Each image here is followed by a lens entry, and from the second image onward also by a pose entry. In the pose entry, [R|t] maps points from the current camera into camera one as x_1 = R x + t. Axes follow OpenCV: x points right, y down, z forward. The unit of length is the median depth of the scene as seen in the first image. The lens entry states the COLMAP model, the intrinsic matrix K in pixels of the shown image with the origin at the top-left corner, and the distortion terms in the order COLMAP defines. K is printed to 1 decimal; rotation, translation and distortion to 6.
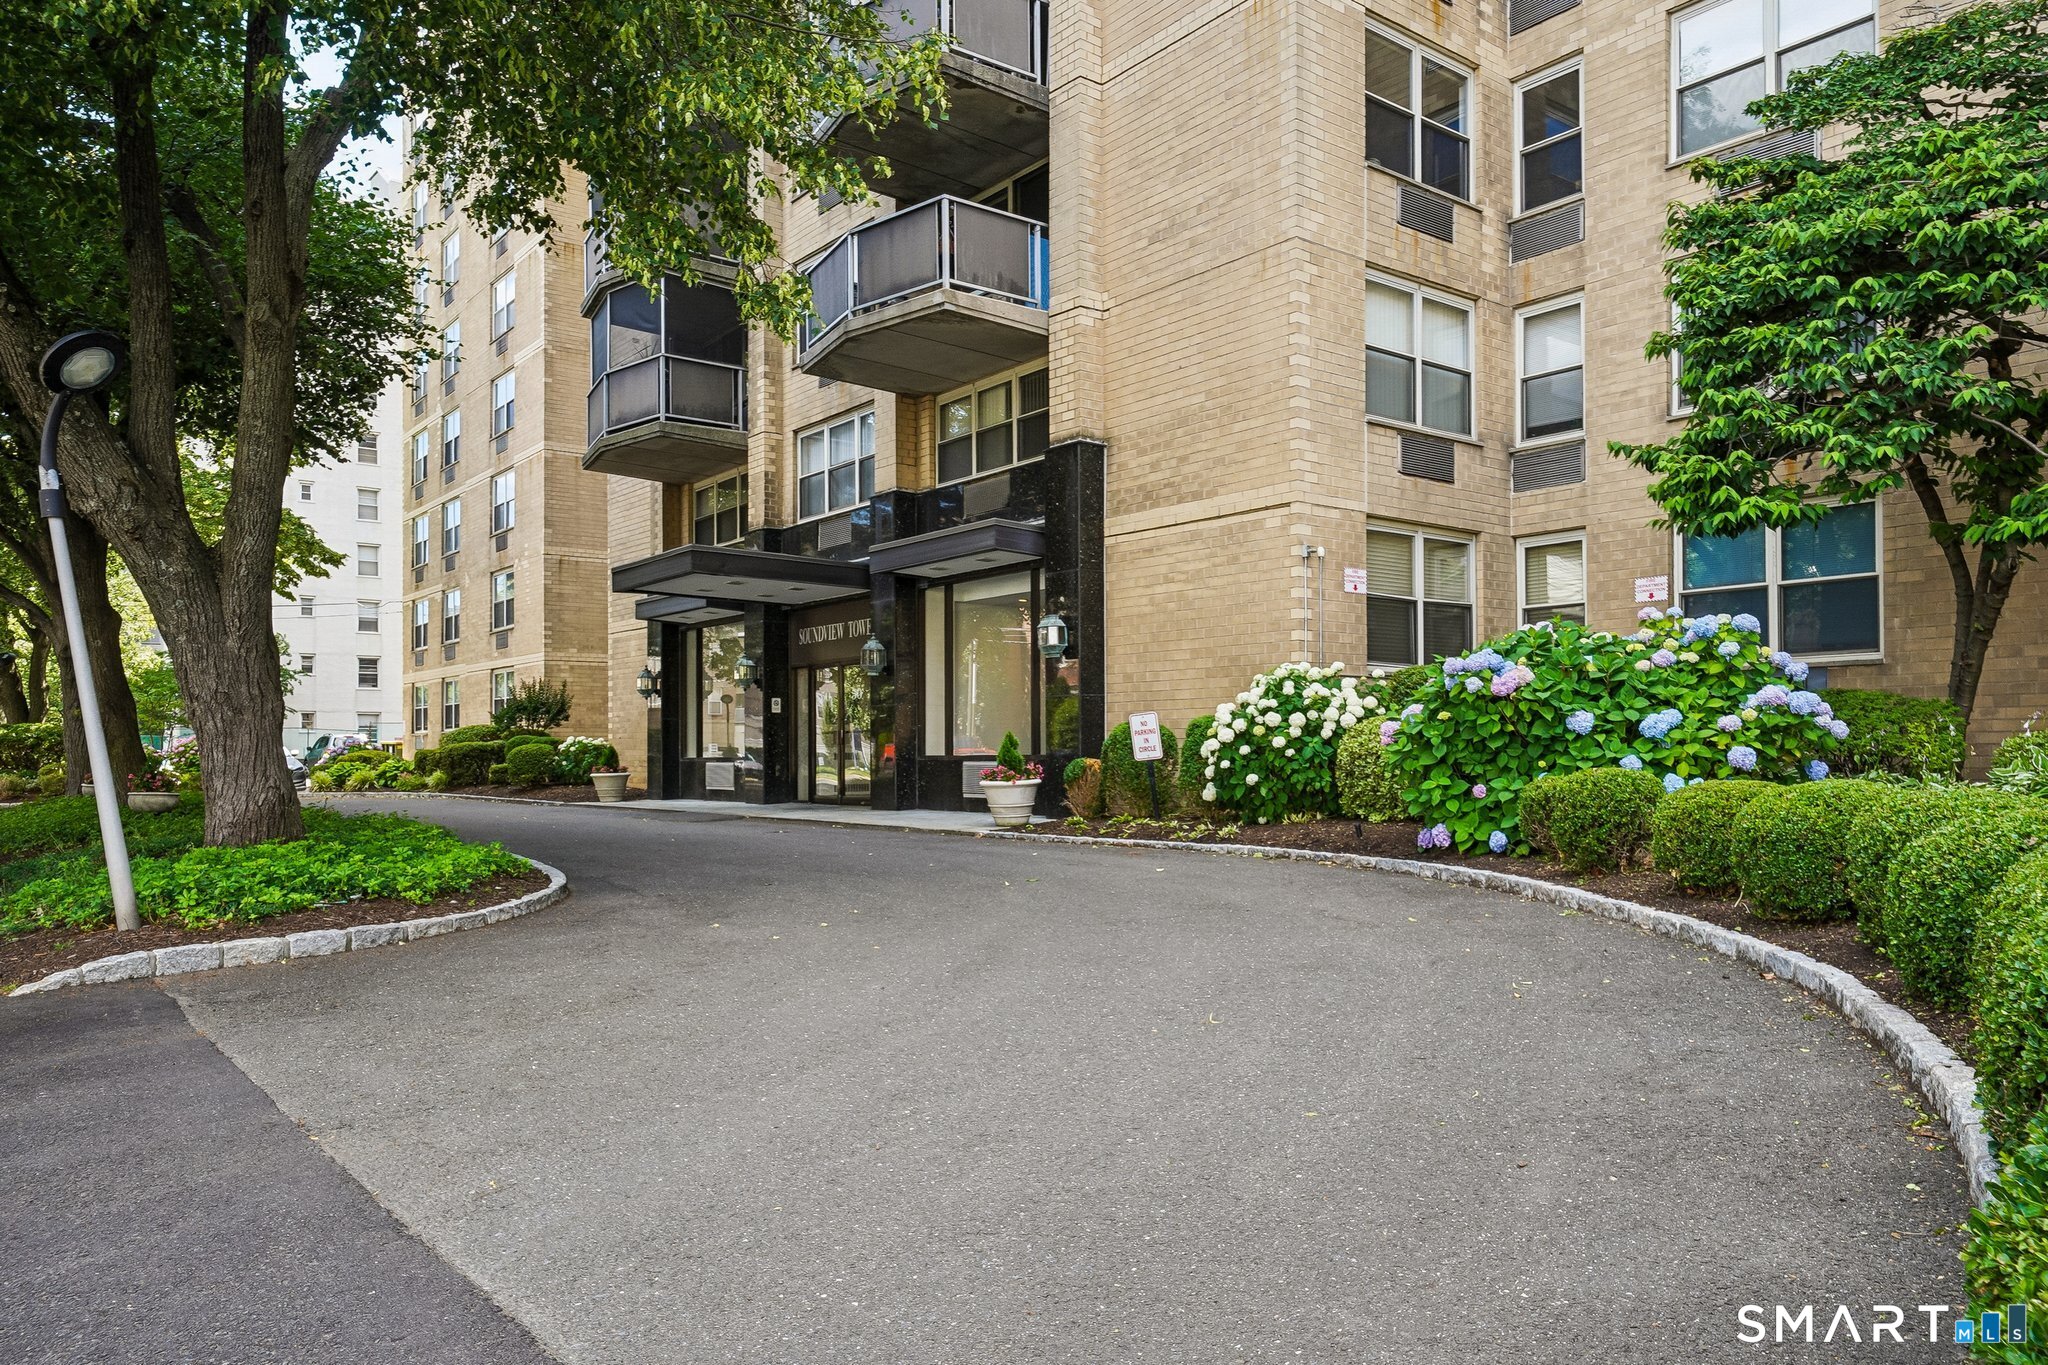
lens RADIAL K [[1402.9, 0, 1024.6], [0, 1402.9, 680.8], [0, 0, 1]] dist [0.001281, -0.000010]
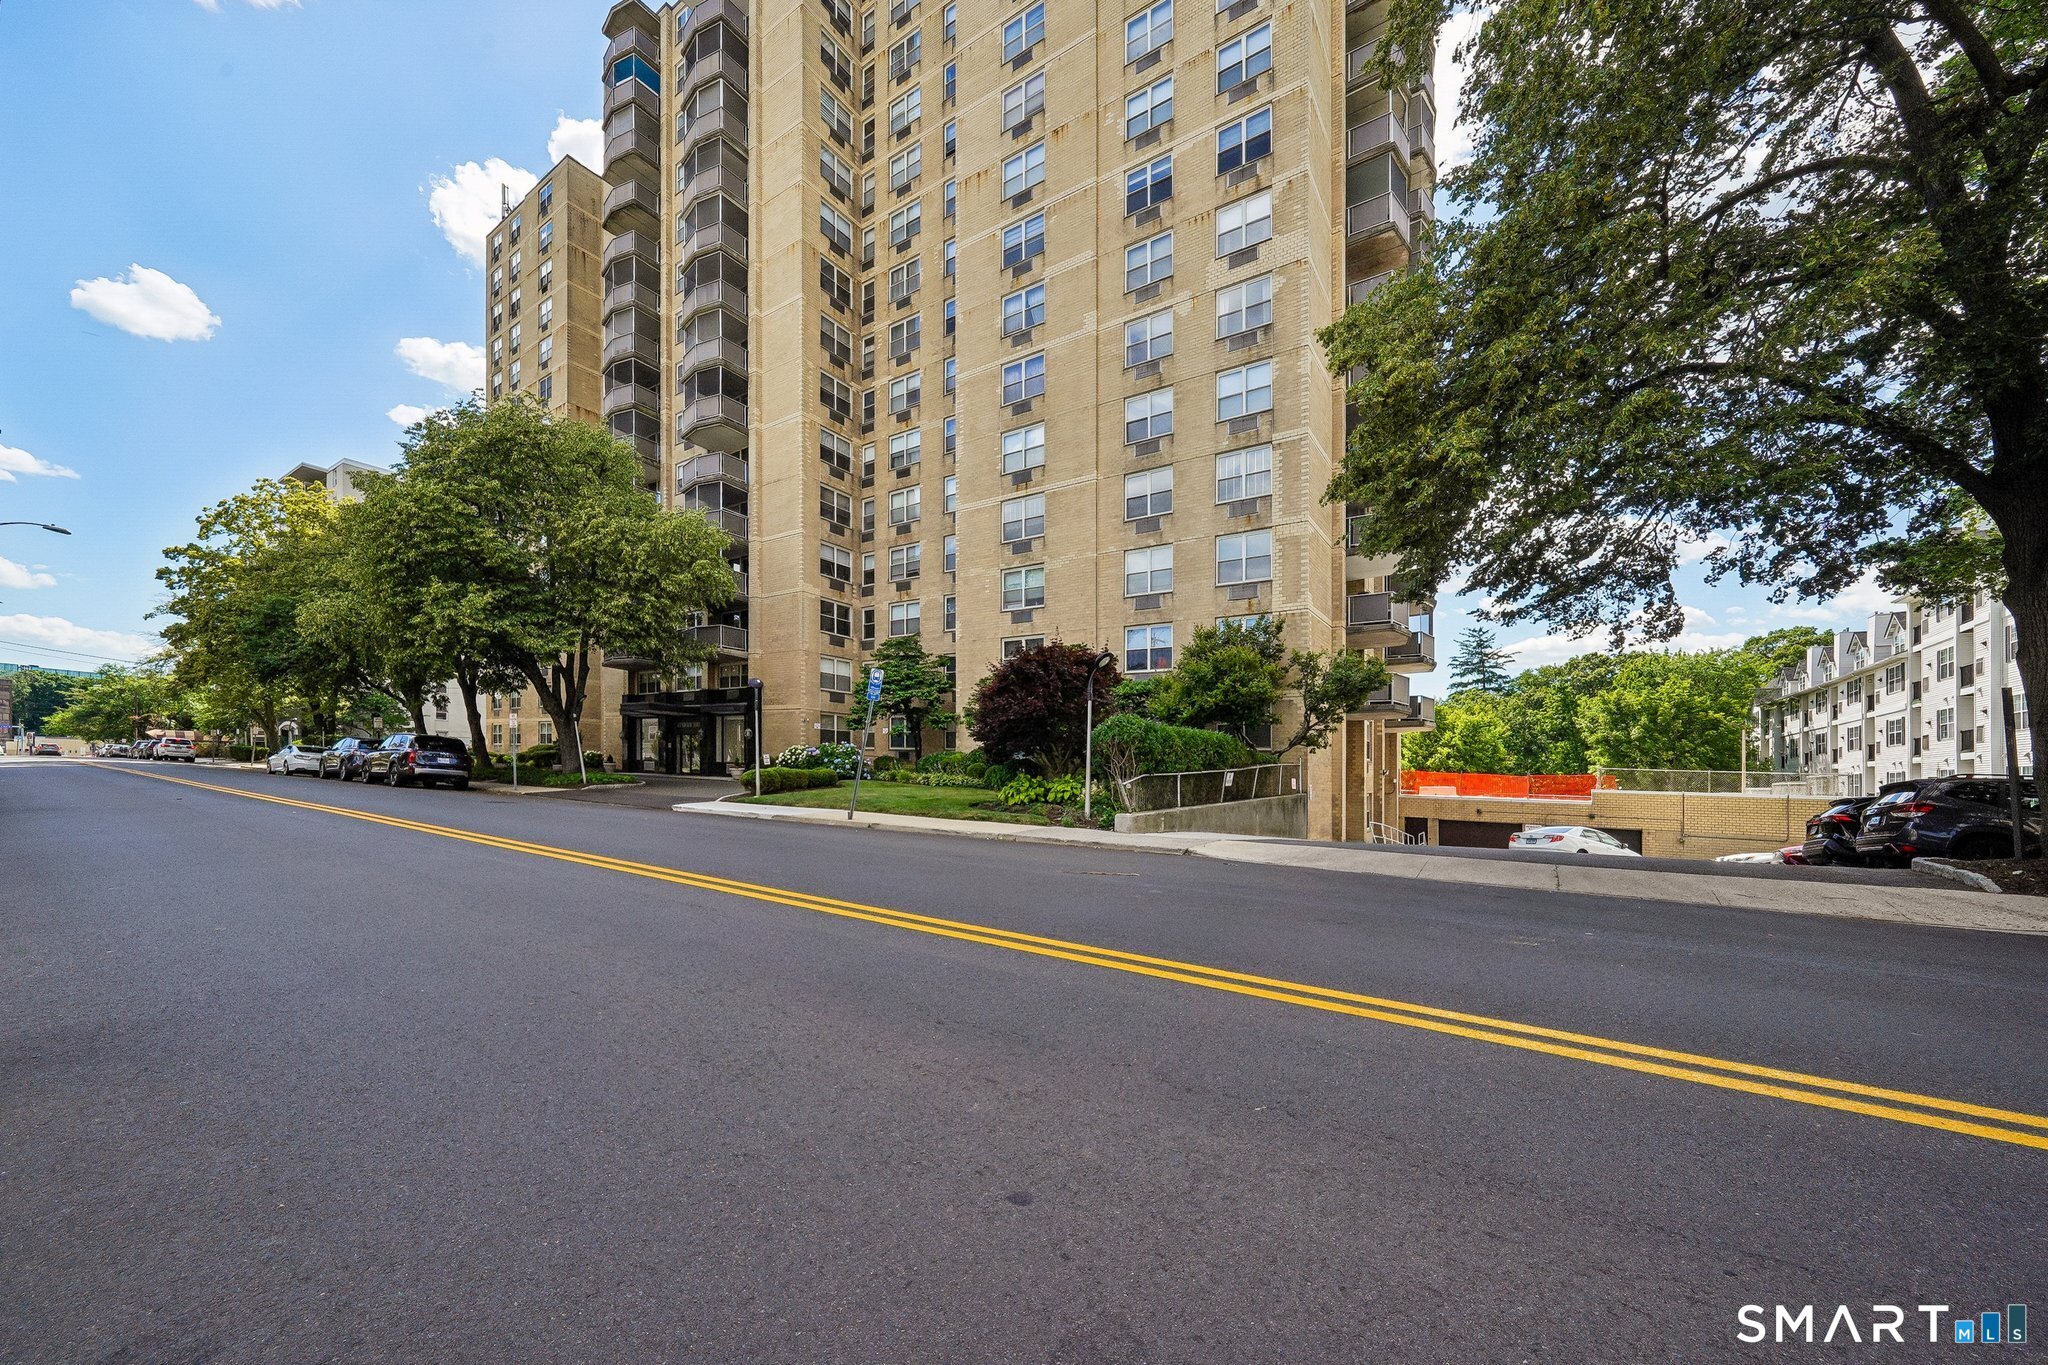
lens RADIAL K [[706.0, 0, 1010.7], [0, 706.0, 767.0], [0, 0, 1]] dist [-0.011363, -0.000209]
pose [[0.955066, 0.015384, 0.295993, 0.136763], [-0.035463, 0.997409, 0.062587, -0.085028], [-0.294263, -0.070271, 0.953138, -1.112761]]
